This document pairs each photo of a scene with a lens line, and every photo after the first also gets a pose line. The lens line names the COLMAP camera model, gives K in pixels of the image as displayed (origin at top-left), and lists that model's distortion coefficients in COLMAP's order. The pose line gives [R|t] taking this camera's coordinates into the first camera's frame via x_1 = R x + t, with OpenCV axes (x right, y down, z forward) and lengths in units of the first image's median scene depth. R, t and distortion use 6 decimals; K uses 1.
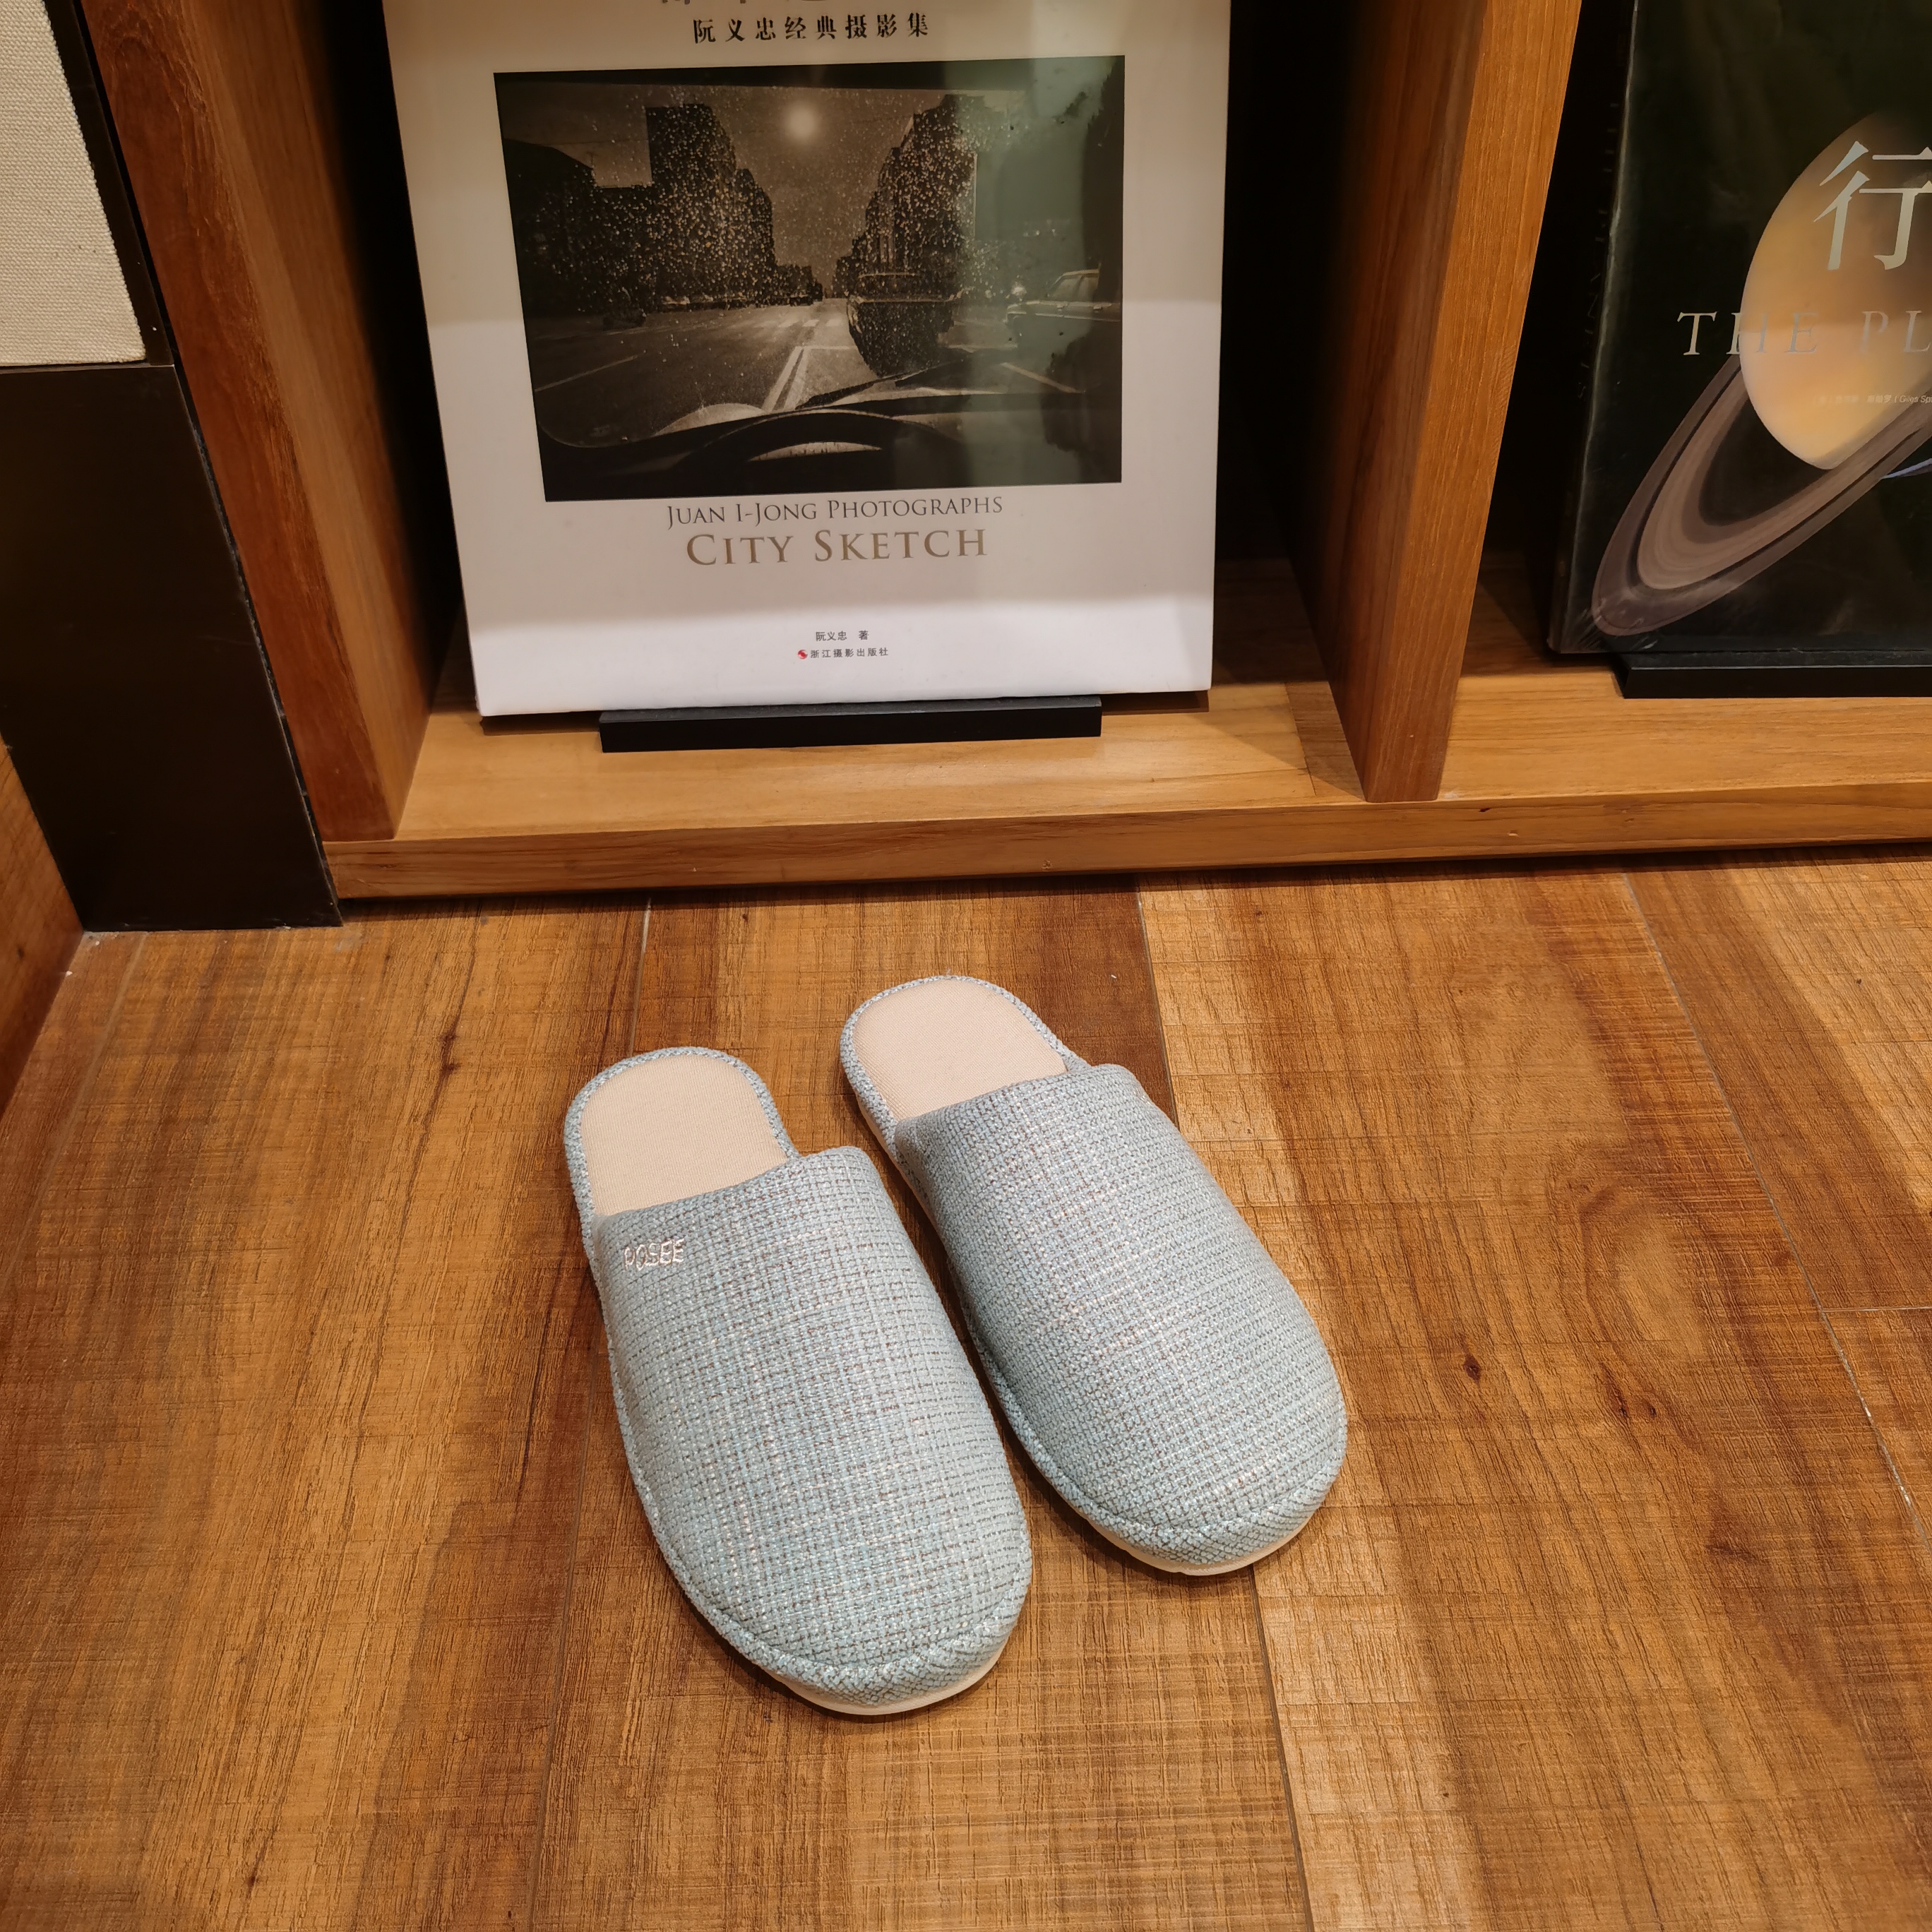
lens RADIAL K [[1993.4, 0, 968.3], [0, 1993.4, 957.6], [0, 0, 1]] dist [0.024097, 0.000000]
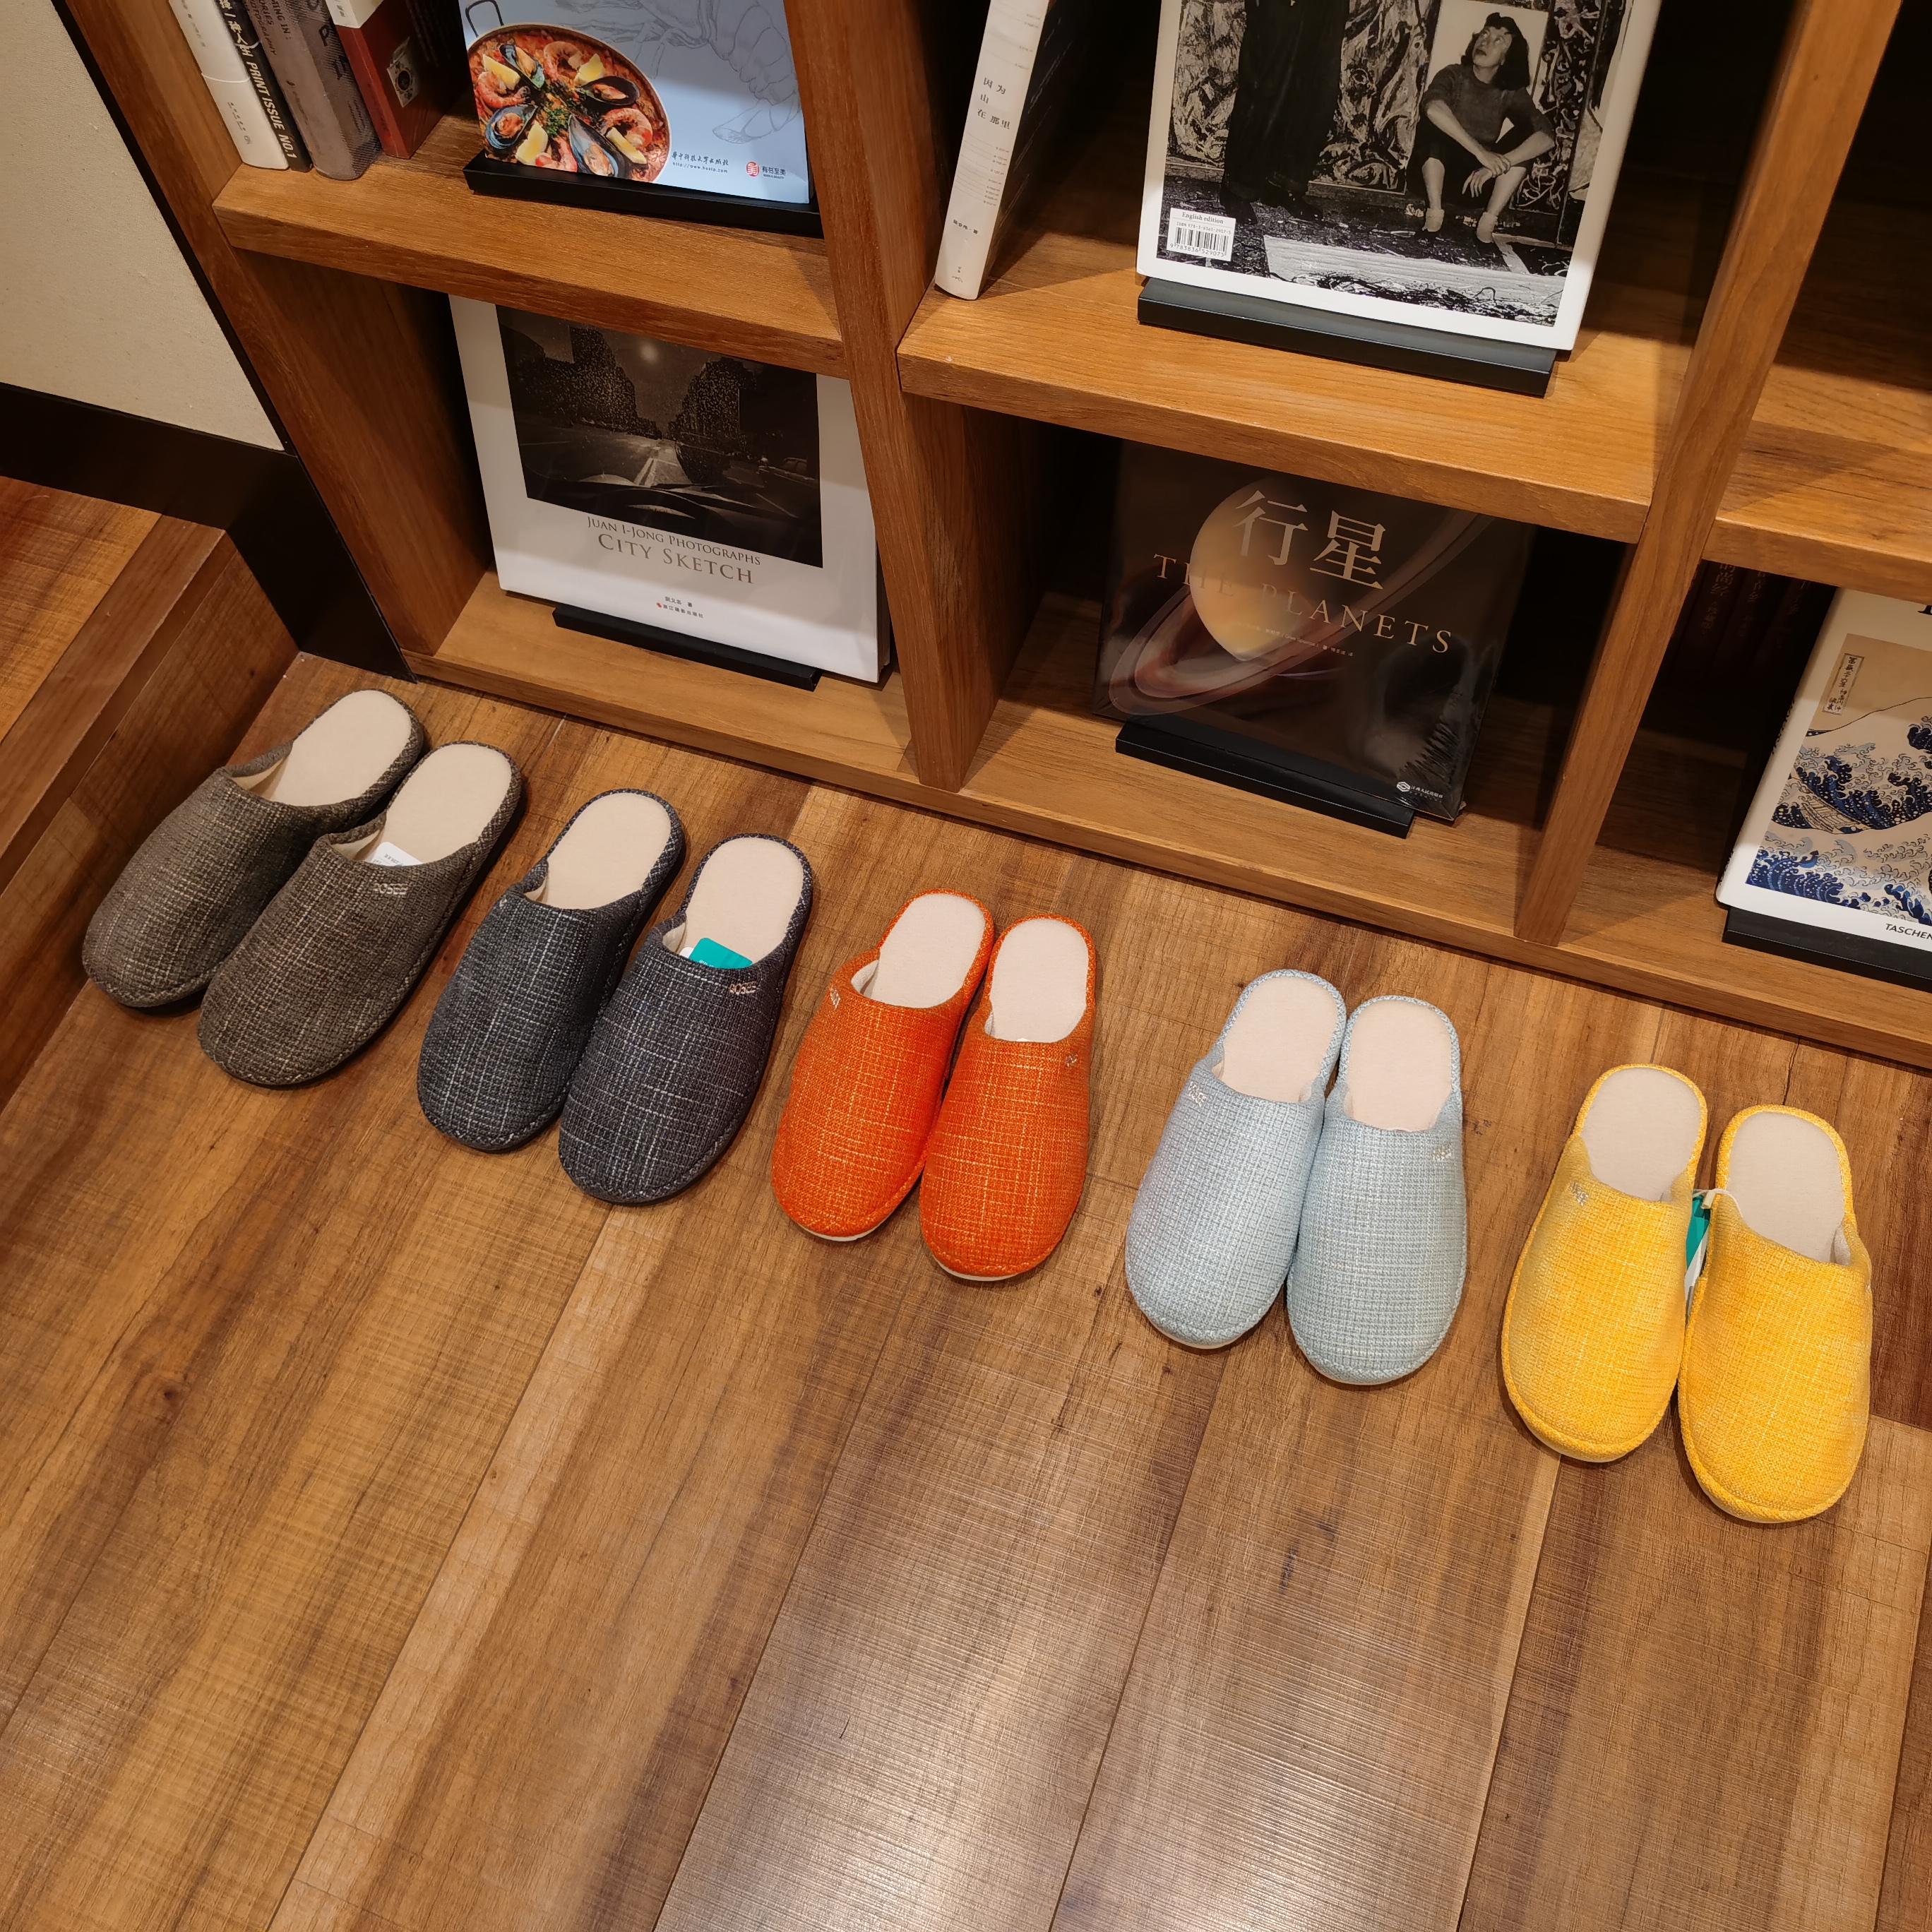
lens RADIAL K [[1993.4, 0, 974.6], [0, 1993.4, 948.3], [0, 0, 1]] dist [0.024097, 0.000000]
pose [[0.922292, 0.303449, -0.239365, 0.755873], [-0.206356, 0.910285, 0.358885, -0.623669], [0.326794, -0.281602, 0.902167, -0.638929]]
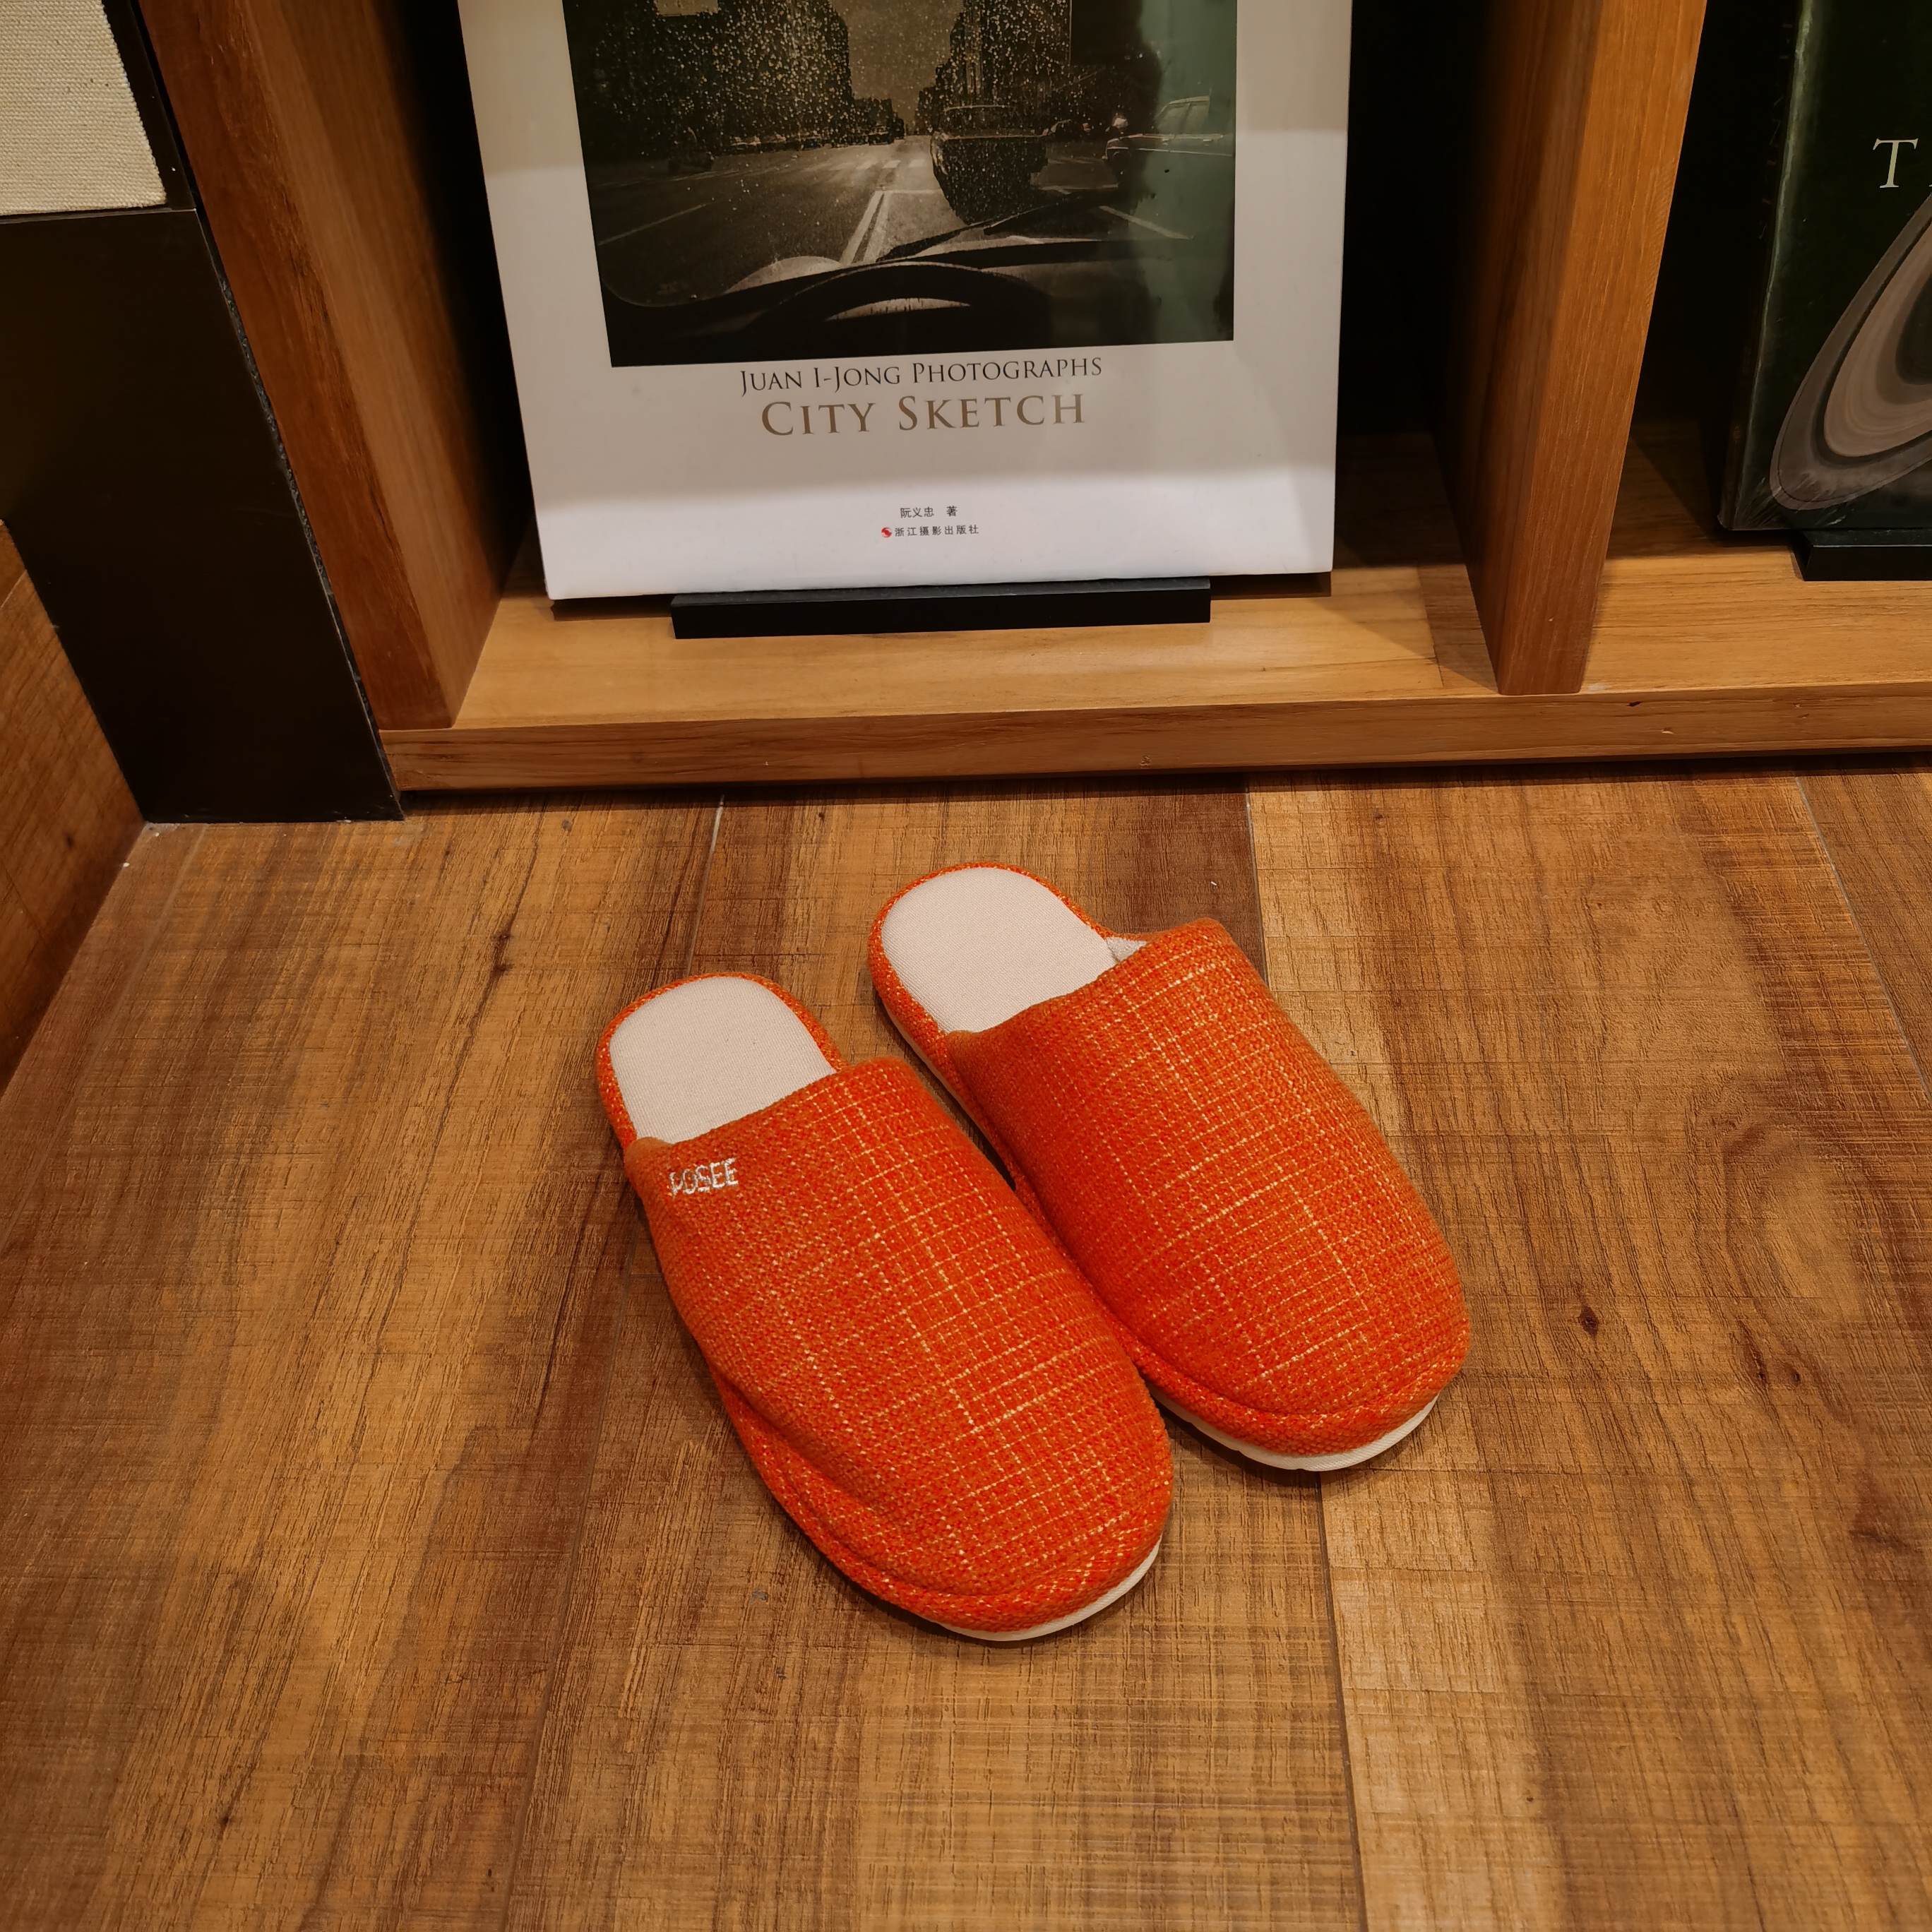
lens RADIAL K [[1993.4, 0, 972.4], [0, 1993.4, 959.1], [0, 0, 1]] dist [0.024097, 0.000000]
pose [[0.995732, 0.017322, -0.090656, 0.048916], [-0.014116, 0.999256, 0.035889, 0.013677], [0.091211, -0.034457, 0.995235, 0.080042]]
